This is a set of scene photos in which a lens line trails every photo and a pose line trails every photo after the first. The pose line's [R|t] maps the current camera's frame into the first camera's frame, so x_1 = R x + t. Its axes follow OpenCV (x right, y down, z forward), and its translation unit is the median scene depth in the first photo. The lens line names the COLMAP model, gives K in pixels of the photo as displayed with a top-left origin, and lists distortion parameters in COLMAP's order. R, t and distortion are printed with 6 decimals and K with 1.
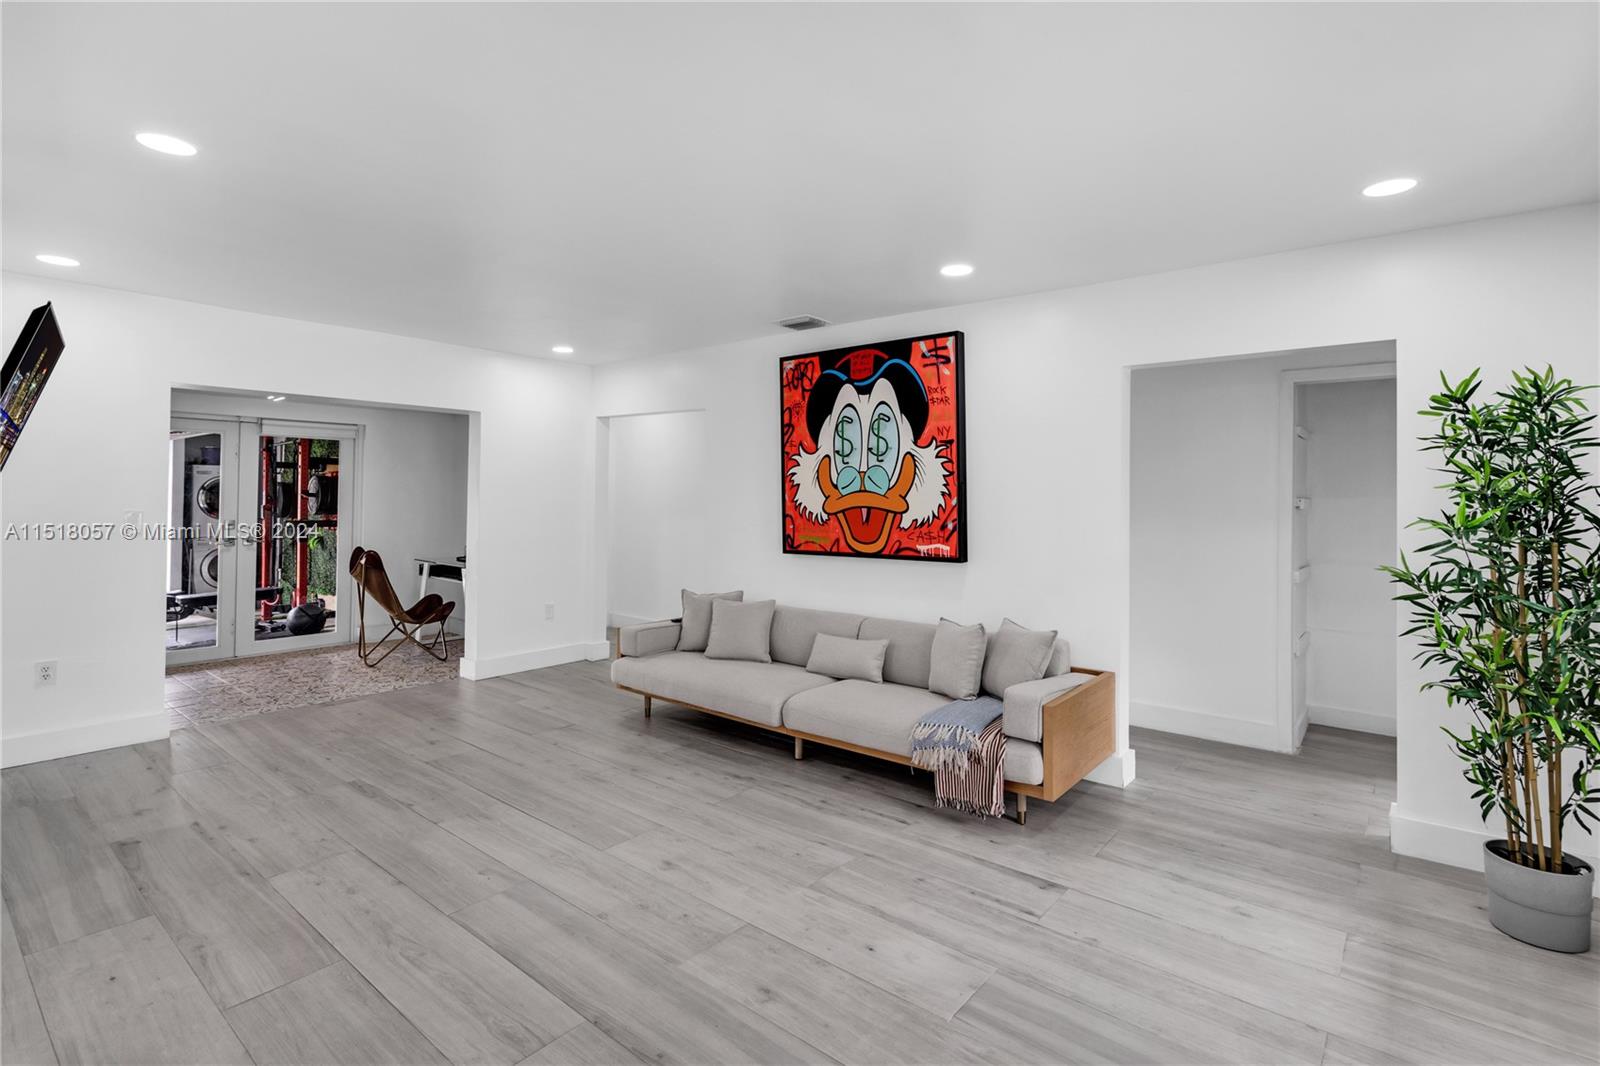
lens RADIAL K [[747.7, 0, 813.5], [0, 747.7, 482.5], [0, 0, 1]] dist [-0.004293, -0.000525]
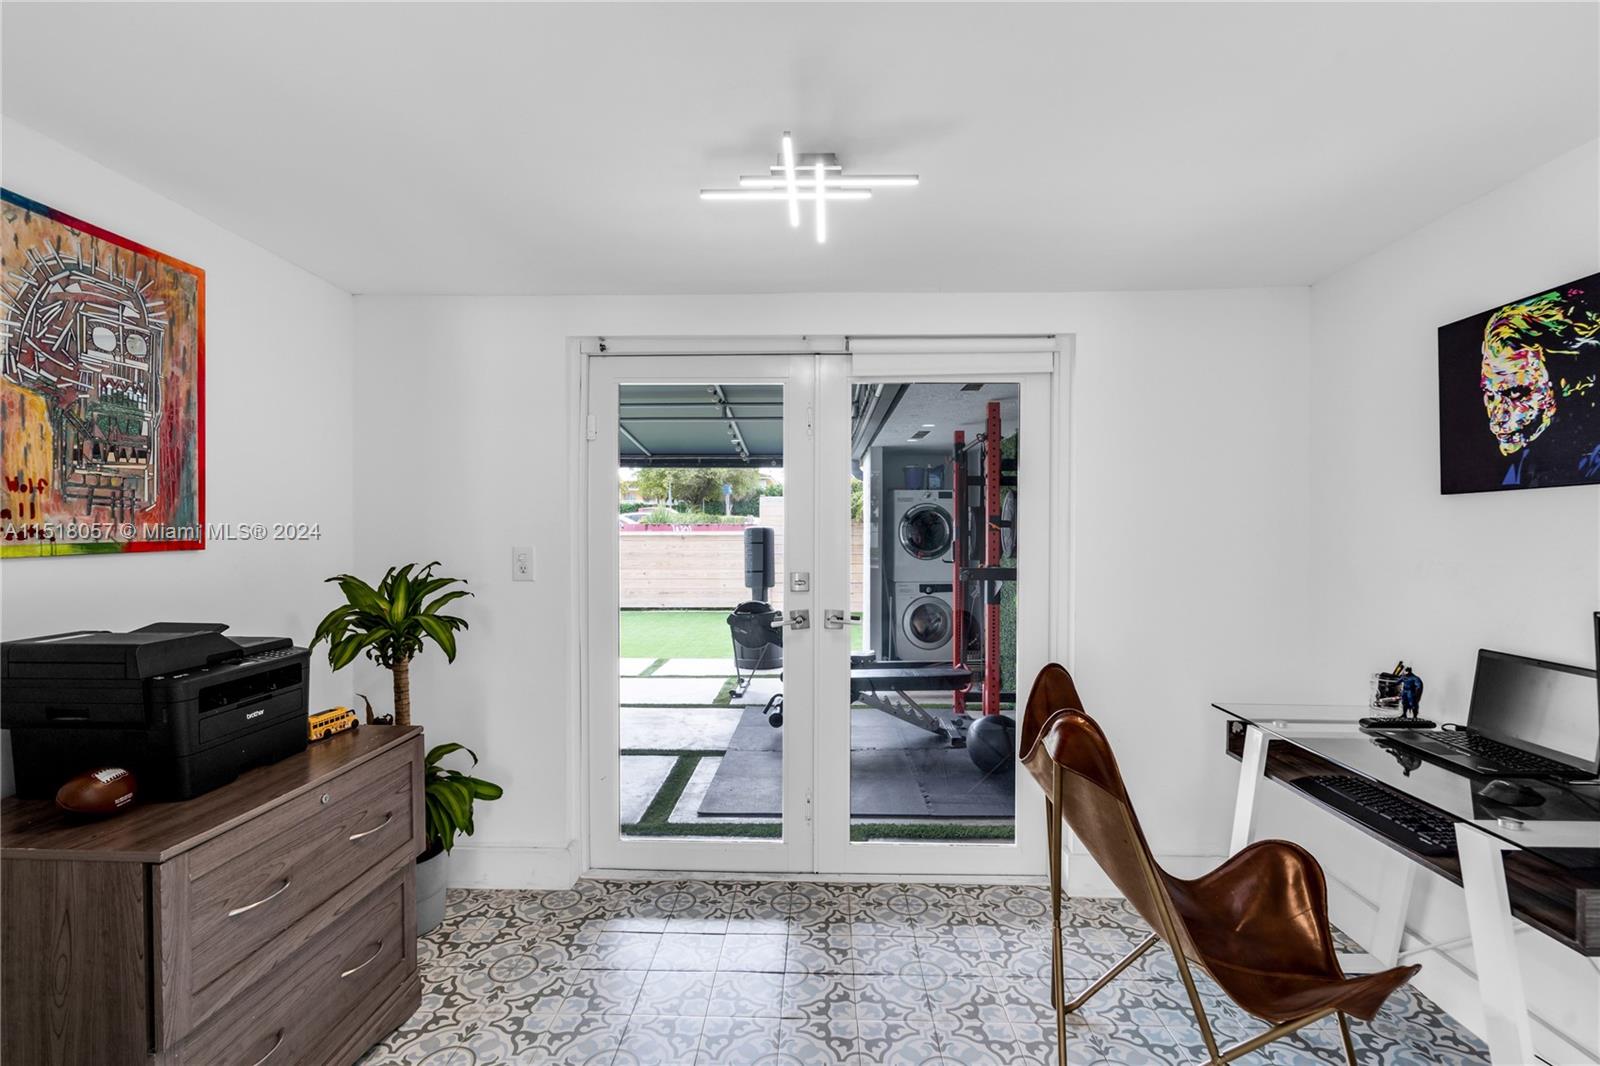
lens RADIAL K [[752.1, 0, 779.4], [0, 752.1, 531.1], [0, 0, 1]] dist [0.030457, 0.000292]
pose [[0.584393, -0.005749, -0.811450, -0.590874], [0.014836, 0.999883, 0.003601, 0.036357], [0.811335, -0.014143, 0.584410, 1.029102]]
